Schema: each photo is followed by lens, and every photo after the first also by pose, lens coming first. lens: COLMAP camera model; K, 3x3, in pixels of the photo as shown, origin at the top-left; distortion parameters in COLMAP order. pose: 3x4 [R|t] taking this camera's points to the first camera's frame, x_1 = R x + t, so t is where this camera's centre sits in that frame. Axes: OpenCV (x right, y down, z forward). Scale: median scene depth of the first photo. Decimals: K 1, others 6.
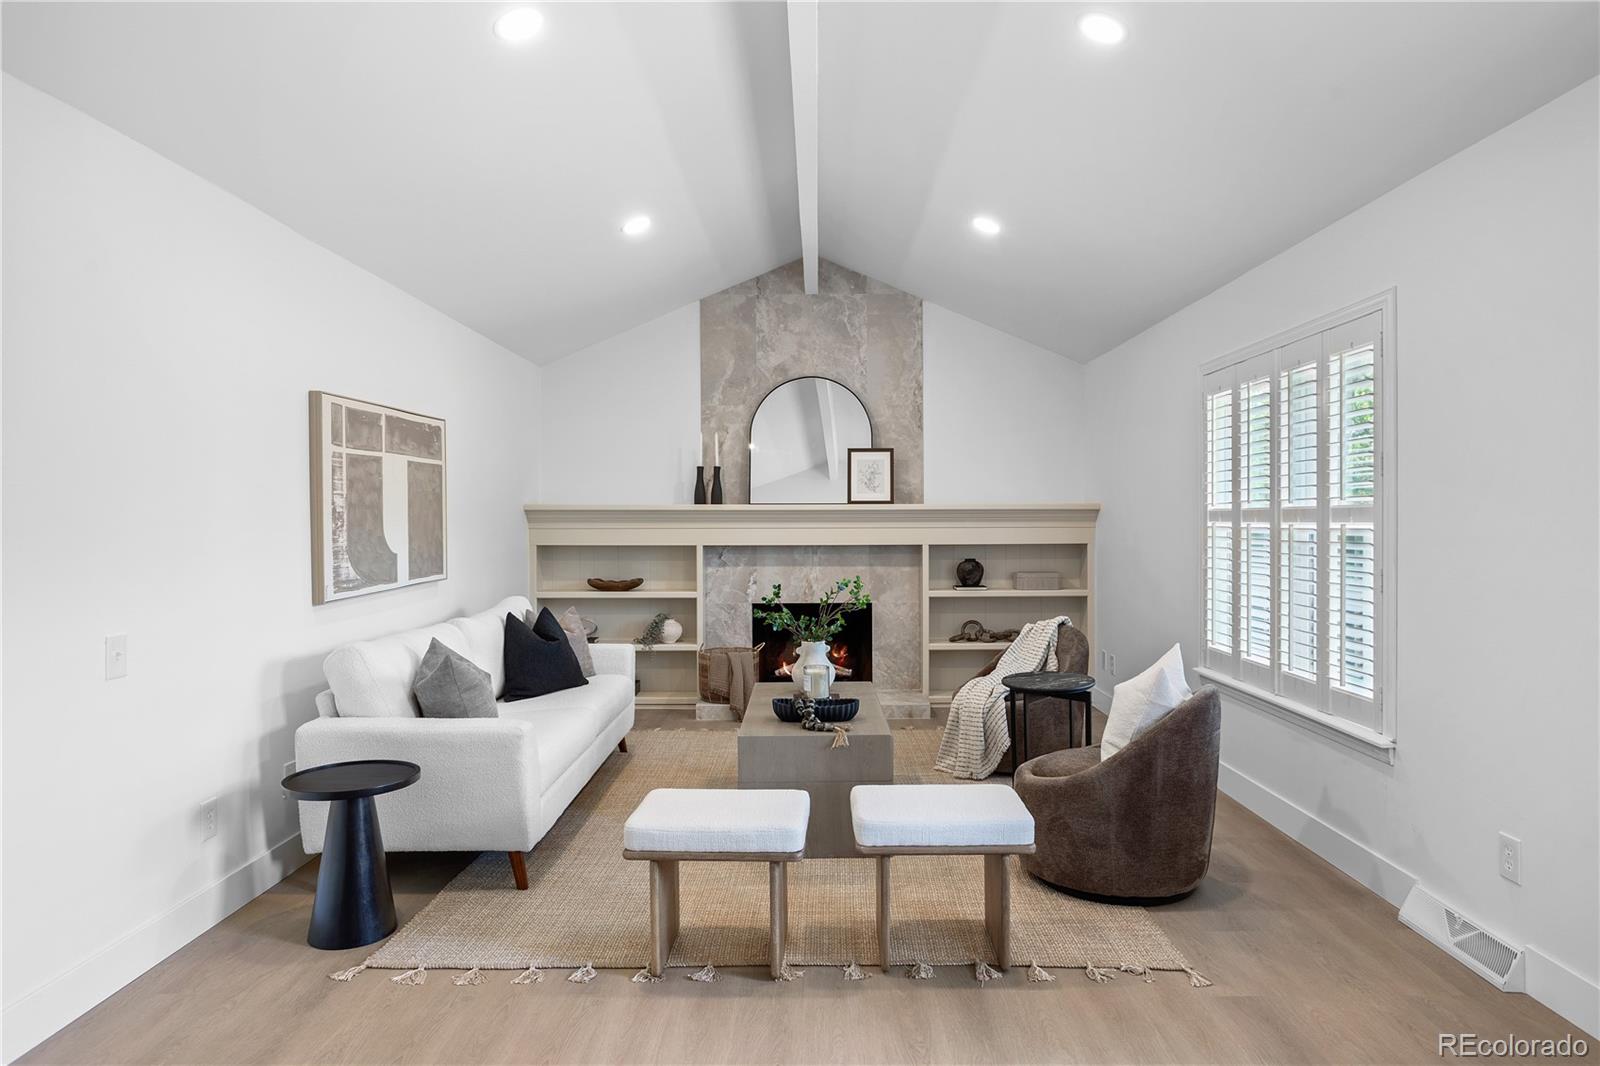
lens RADIAL K [[966.8, 0, 797.0], [0, 966.8, 526.7], [0, 0, 1]] dist [-0.046540, 0.047118]
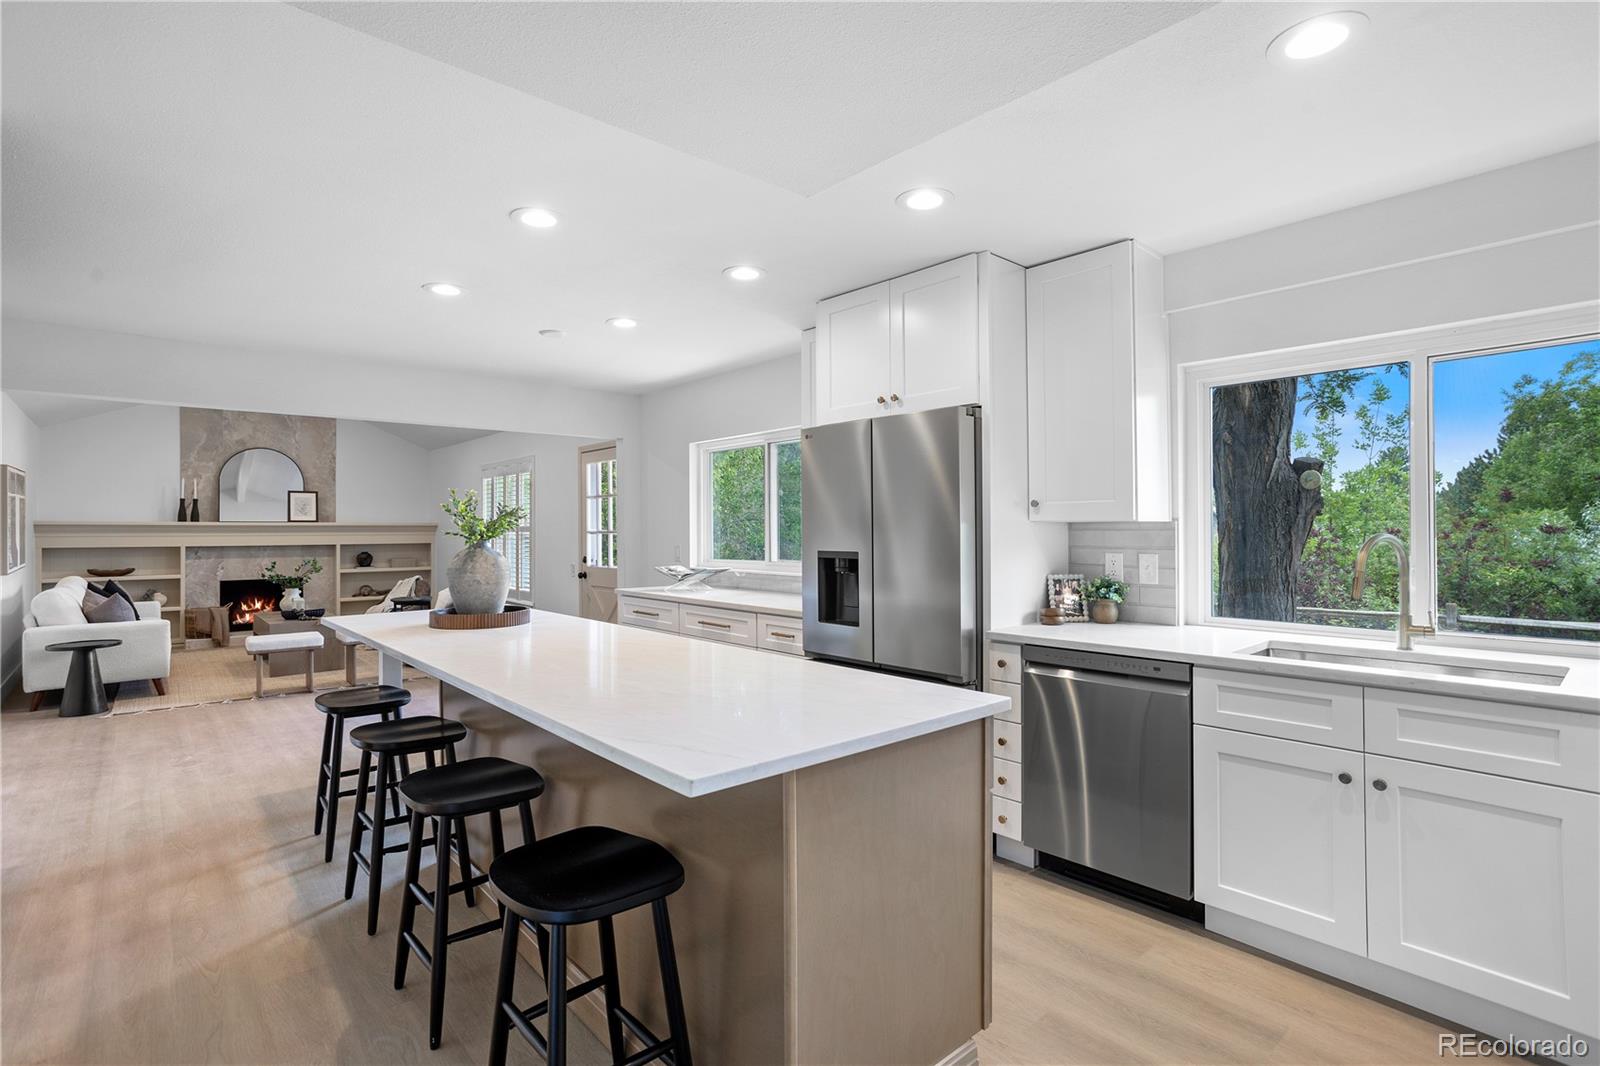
lens RADIAL K [[781.1, 0, 806.1], [0, 781.1, 526.5], [0, 0, 1]] dist [-0.043246, 0.028939]
pose [[0.743606, 0.003256, 0.668611, -0.184988], [0.004585, 0.999940, -0.009969, 0.003064], [-0.668603, 0.010479, 0.743546, -0.681730]]
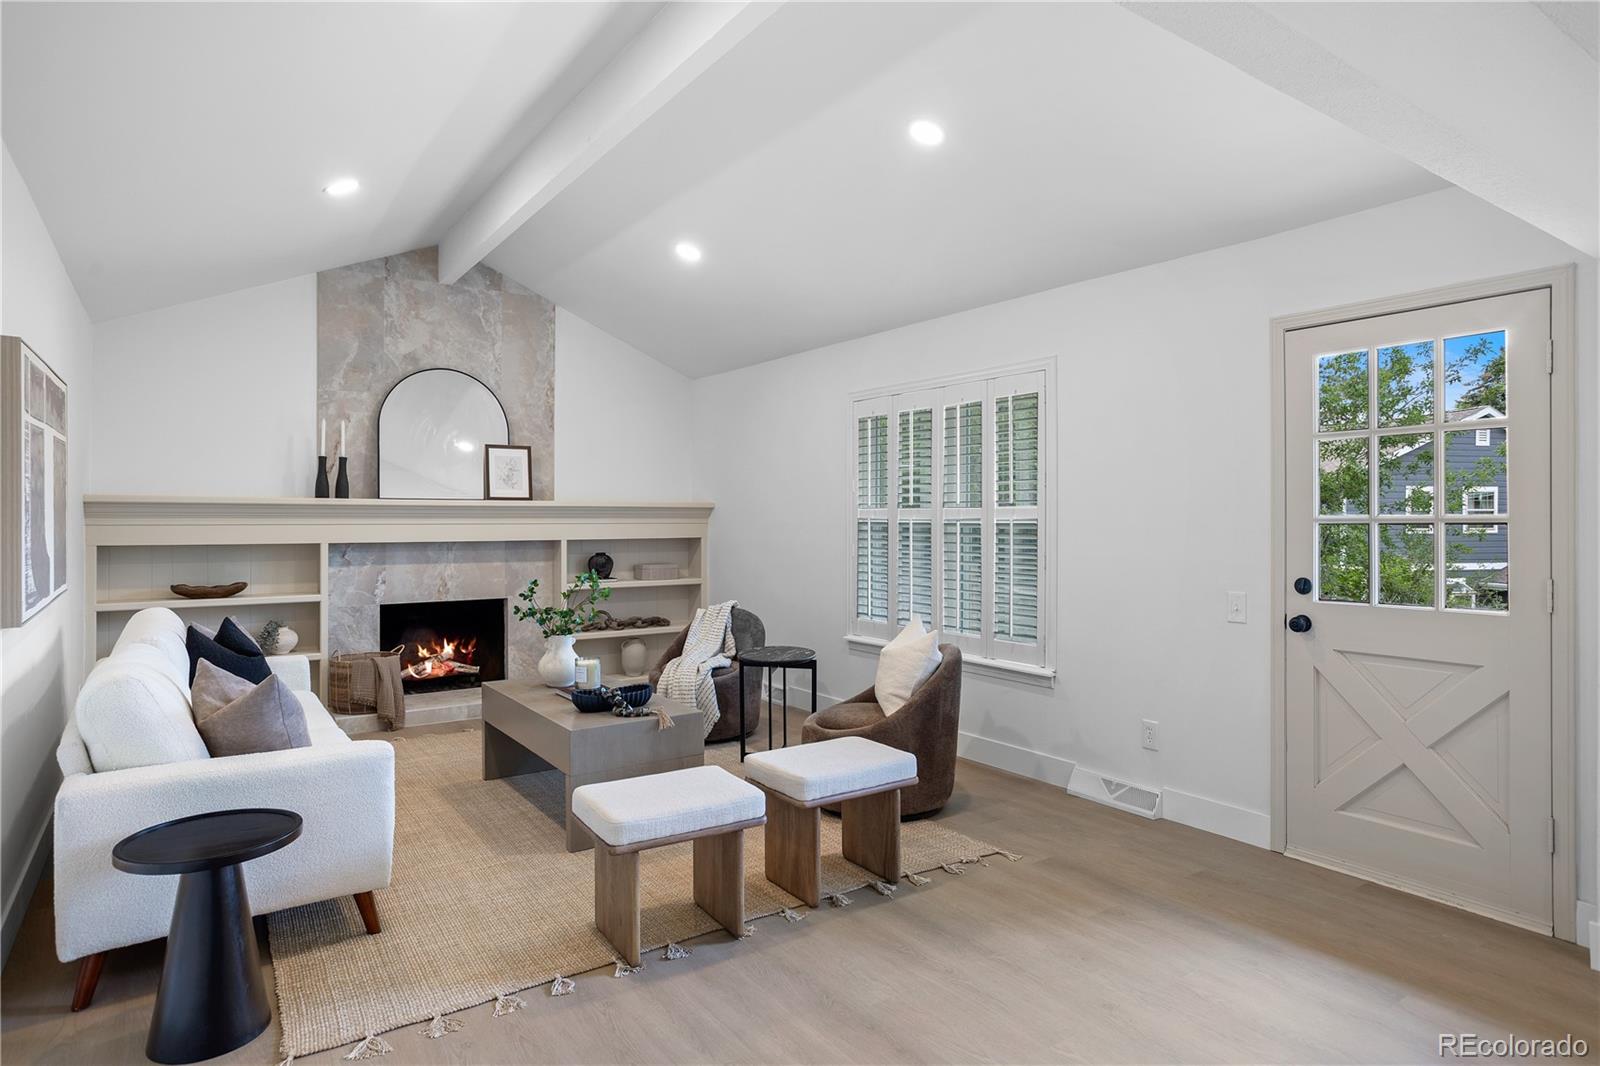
lens RADIAL K [[914.1, 0, 797.4], [0, 914.1, 520.6], [0, 0, 1]] dist [-0.040851, 0.039008]
pose [[0.818544, 0.001521, 0.574442, -0.223500], [0.000092, 0.999996, -0.002779, 0.000374], [-0.574444, 0.002328, 0.818541, 0.046746]]
